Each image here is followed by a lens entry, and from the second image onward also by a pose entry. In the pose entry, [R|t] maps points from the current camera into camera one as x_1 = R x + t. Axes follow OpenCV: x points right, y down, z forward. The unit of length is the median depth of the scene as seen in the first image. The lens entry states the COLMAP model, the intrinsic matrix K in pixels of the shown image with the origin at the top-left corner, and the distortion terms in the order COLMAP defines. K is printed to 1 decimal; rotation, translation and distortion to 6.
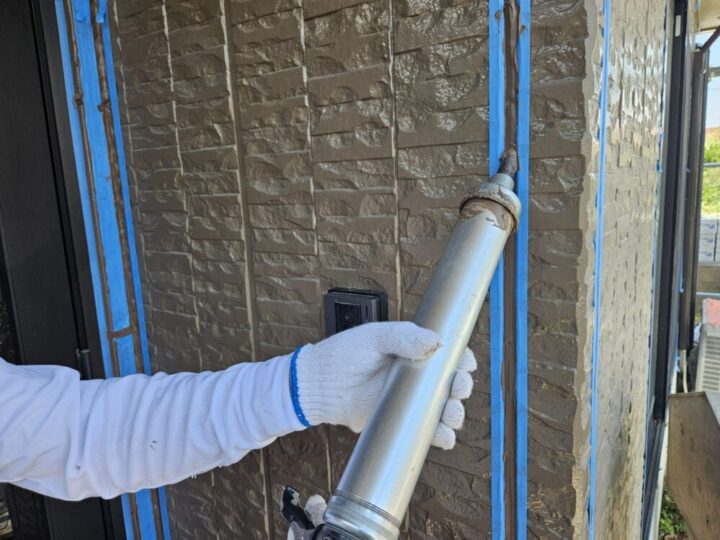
lens RADIAL K [[501.2, 0, 363.5], [0, 501.2, 266.7], [0, 0, 1]] dist [0.050834, -0.057724]
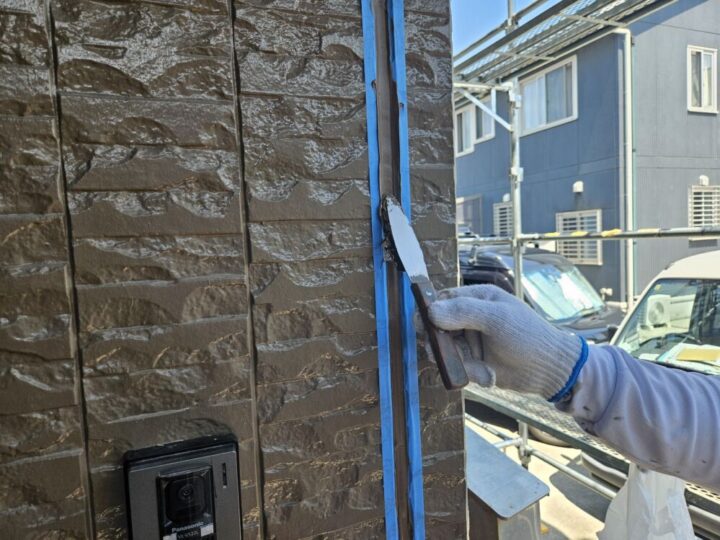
lens RADIAL K [[501.2, 0, 357.9], [0, 501.2, 268.1], [0, 0, 1]] dist [0.050834, -0.057724]
pose [[0.553942, -0.029043, 0.832049, -0.436404], [0.155595, 0.985395, -0.069192, -0.096226], [-0.817887, 0.167791, 0.550370, 0.491295]]
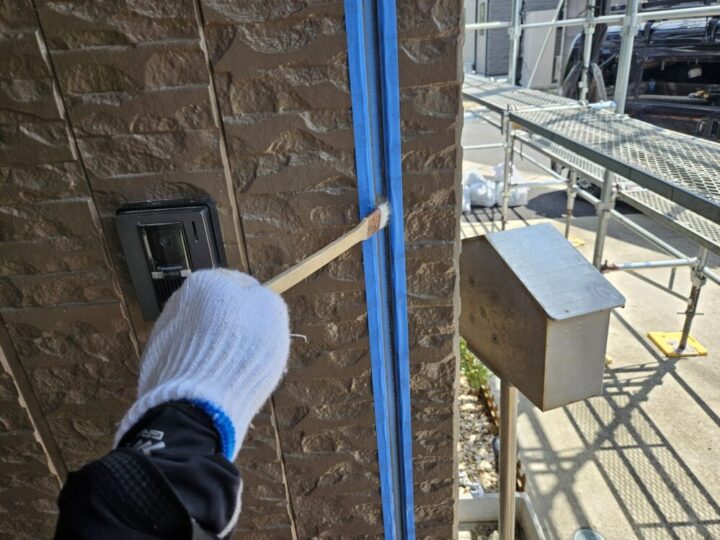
lens RADIAL K [[501.2, 0, 357.9], [0, 501.2, 274.5], [0, 0, 1]] dist [0.050834, -0.057724]
pose [[0.817671, -0.259507, 0.513878, -0.197773], [0.129973, 0.952805, 0.274354, -0.017054], [-0.560822, -0.157541, 0.812810, 0.283587]]
